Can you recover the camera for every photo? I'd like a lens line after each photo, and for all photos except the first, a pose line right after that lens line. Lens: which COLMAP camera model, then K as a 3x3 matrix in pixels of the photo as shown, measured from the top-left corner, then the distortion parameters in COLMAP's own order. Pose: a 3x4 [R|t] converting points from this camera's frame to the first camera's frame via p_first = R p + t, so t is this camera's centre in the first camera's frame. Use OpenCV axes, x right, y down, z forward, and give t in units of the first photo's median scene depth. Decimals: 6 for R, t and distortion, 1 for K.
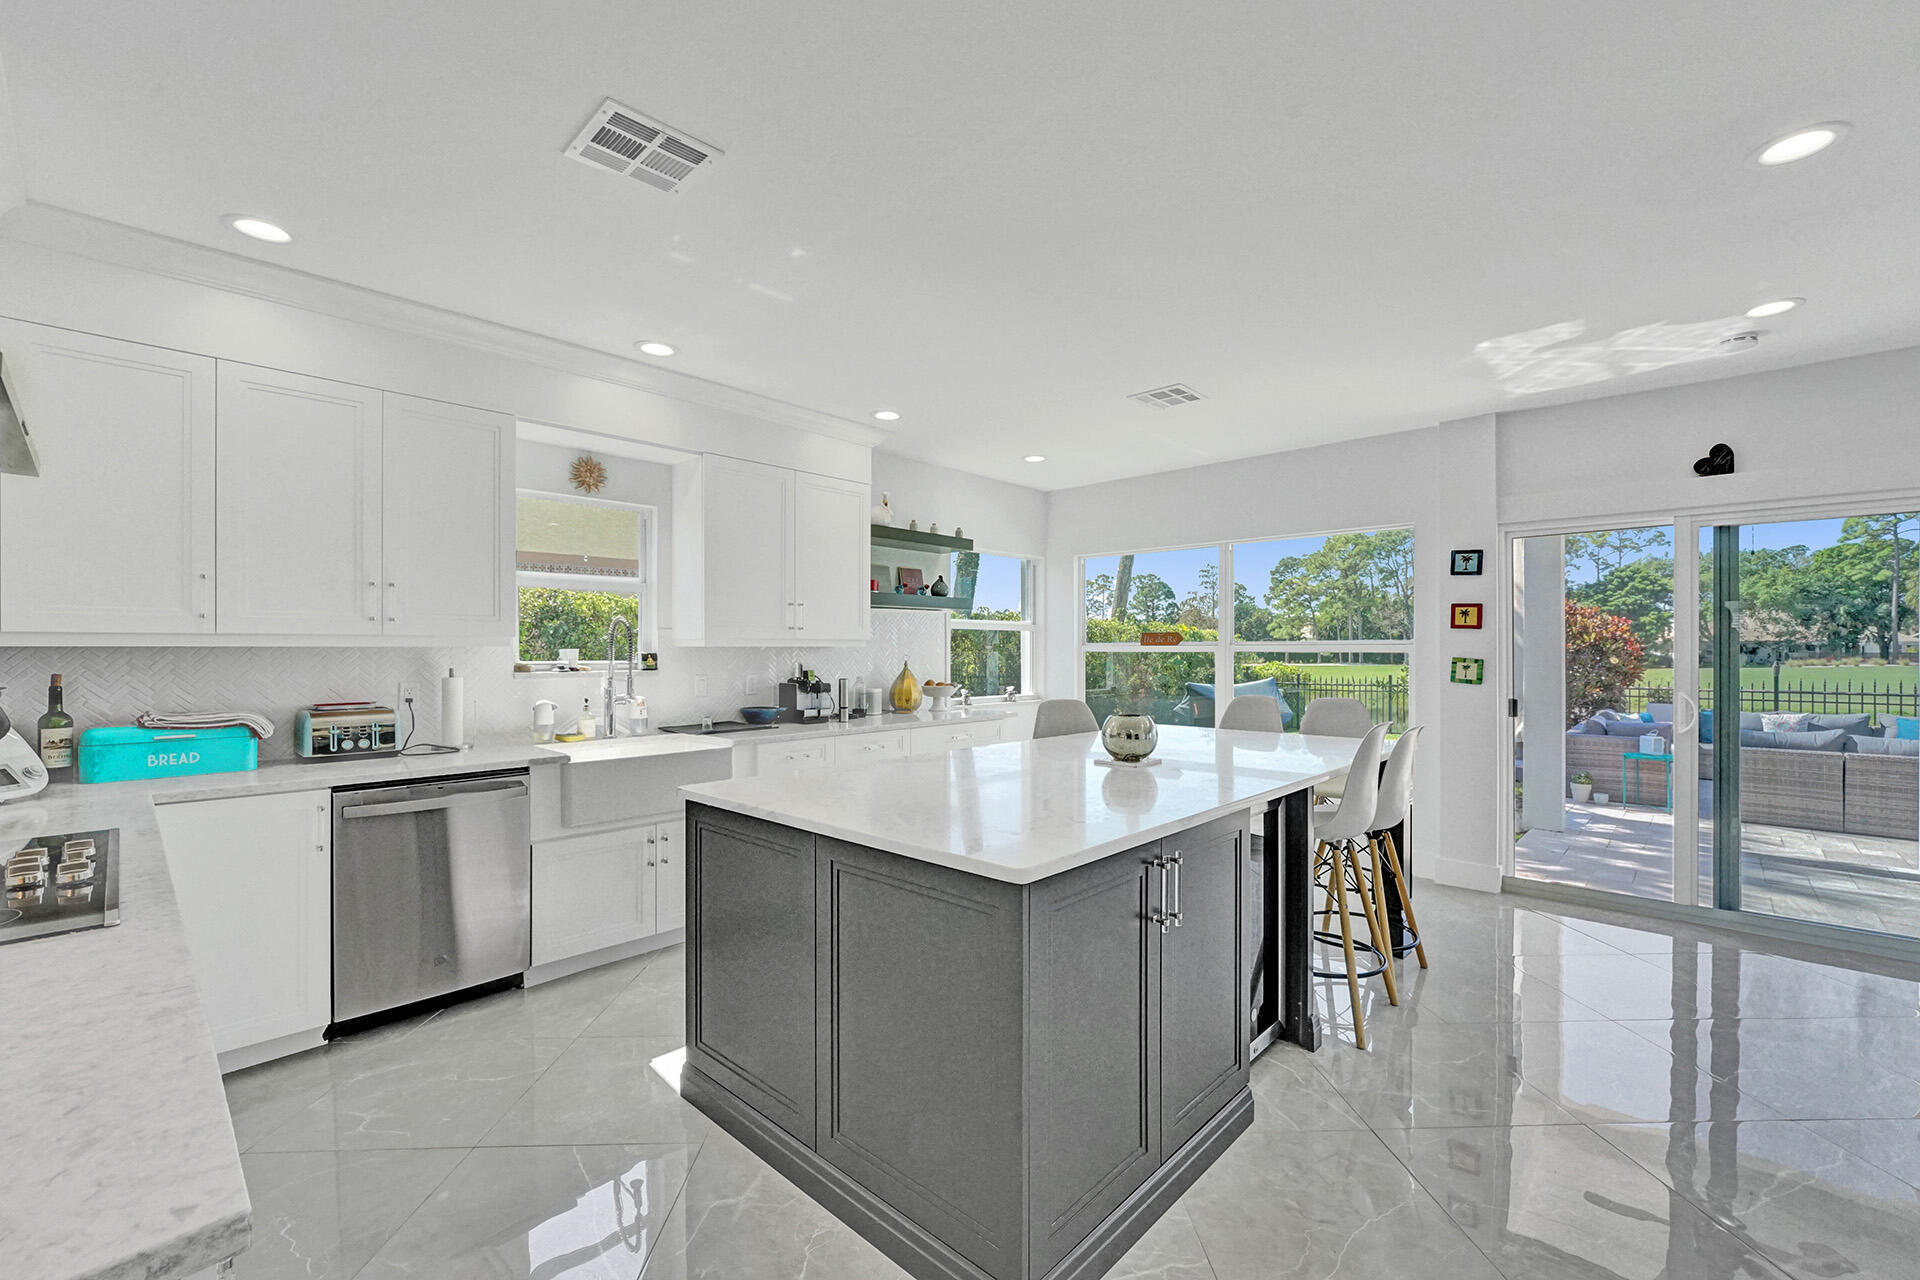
lens RADIAL K [[793.7, 0, 965.1], [0, 793.7, 640.3], [0, 0, 1]] dist [-0.000369, -0.000793]
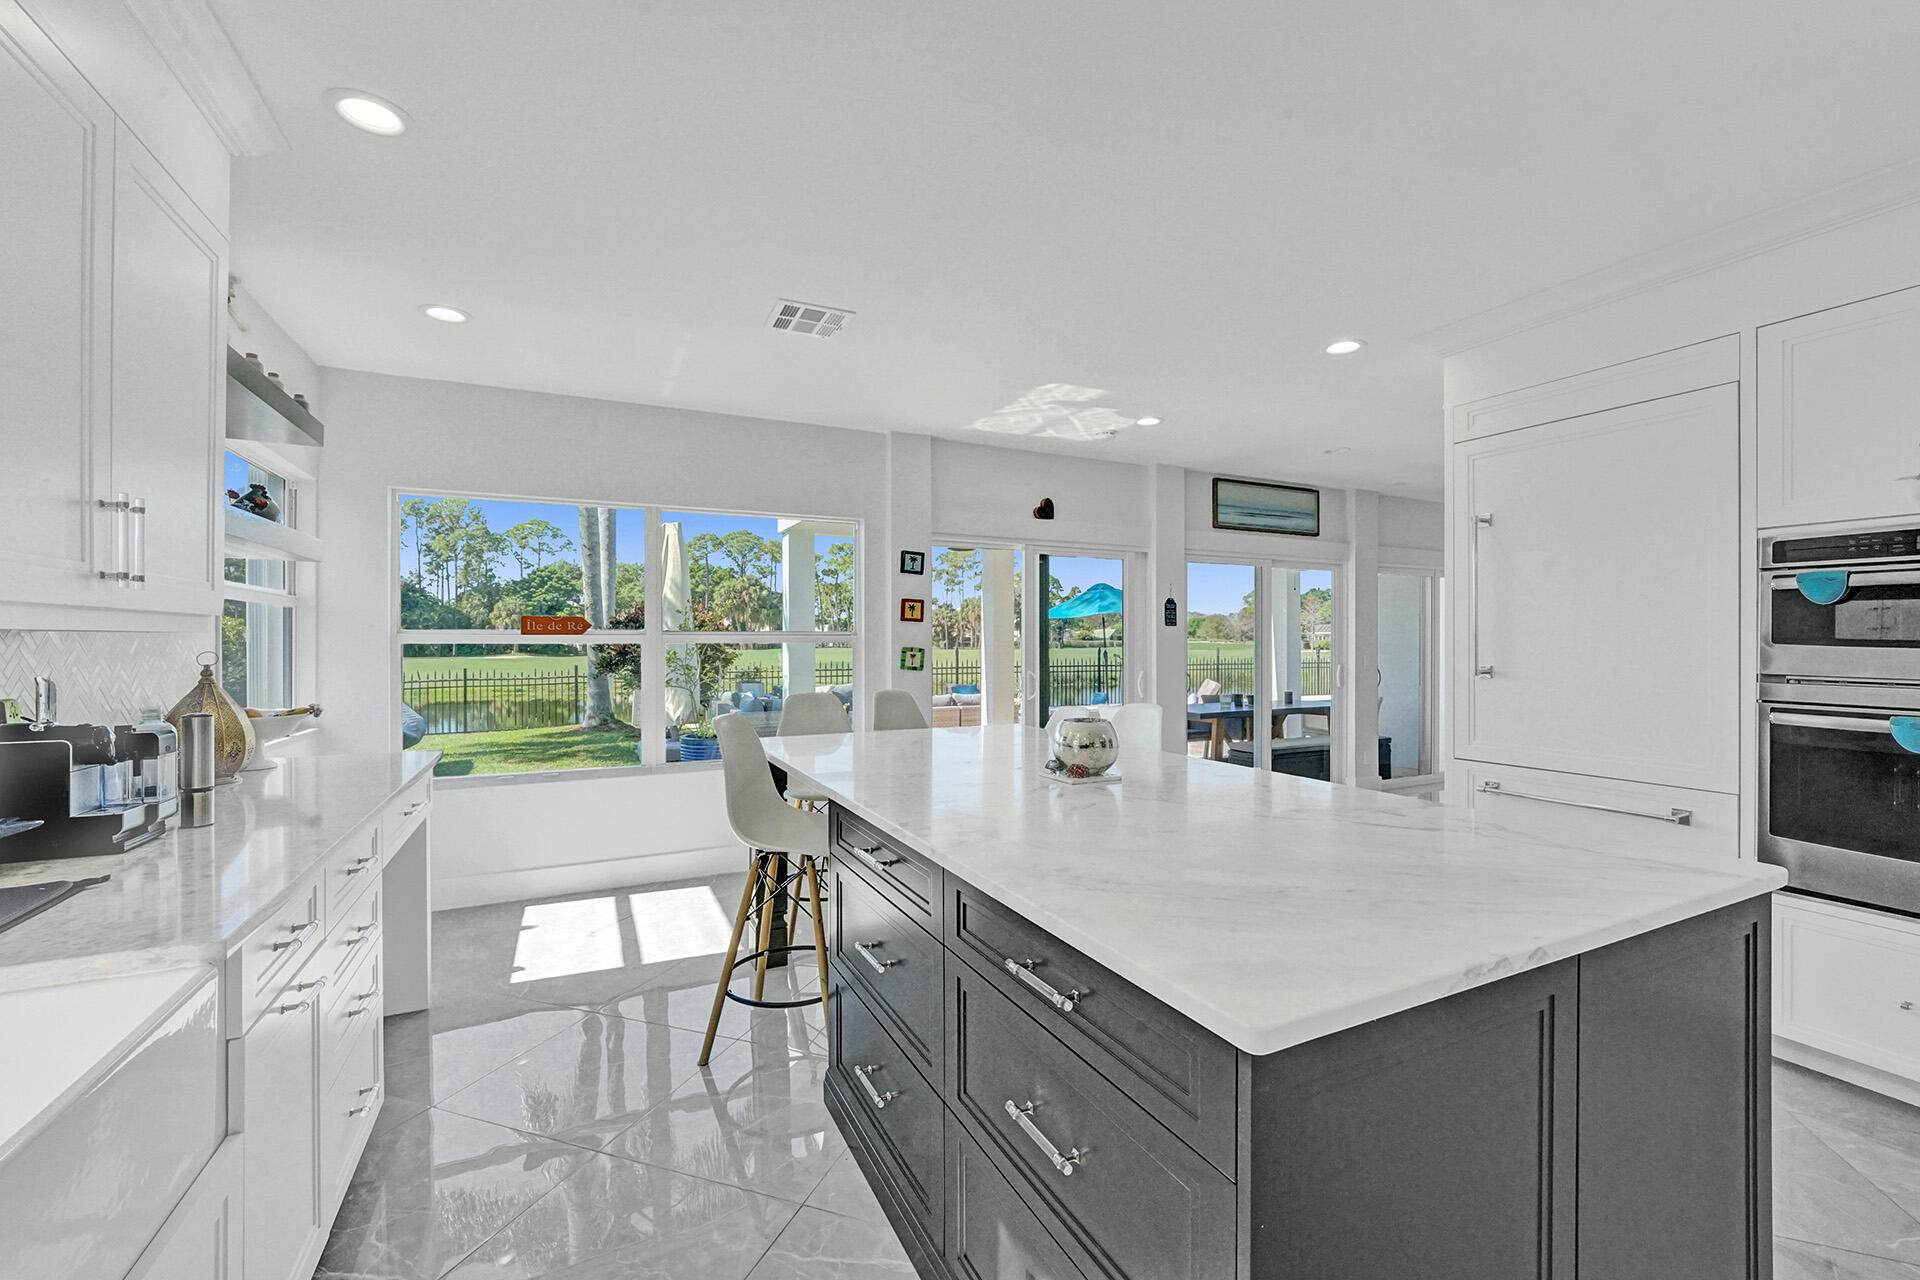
lens RADIAL K [[793.7, 0, 964.6], [0, 793.7, 642.1], [0, 0, 1]] dist [-0.000369, -0.000793]
pose [[0.353785, -0.004069, 0.935318, -0.394986], [-0.008985, 0.999930, 0.007749, 0.005249], [-0.935284, -0.011146, 0.353723, 0.533057]]
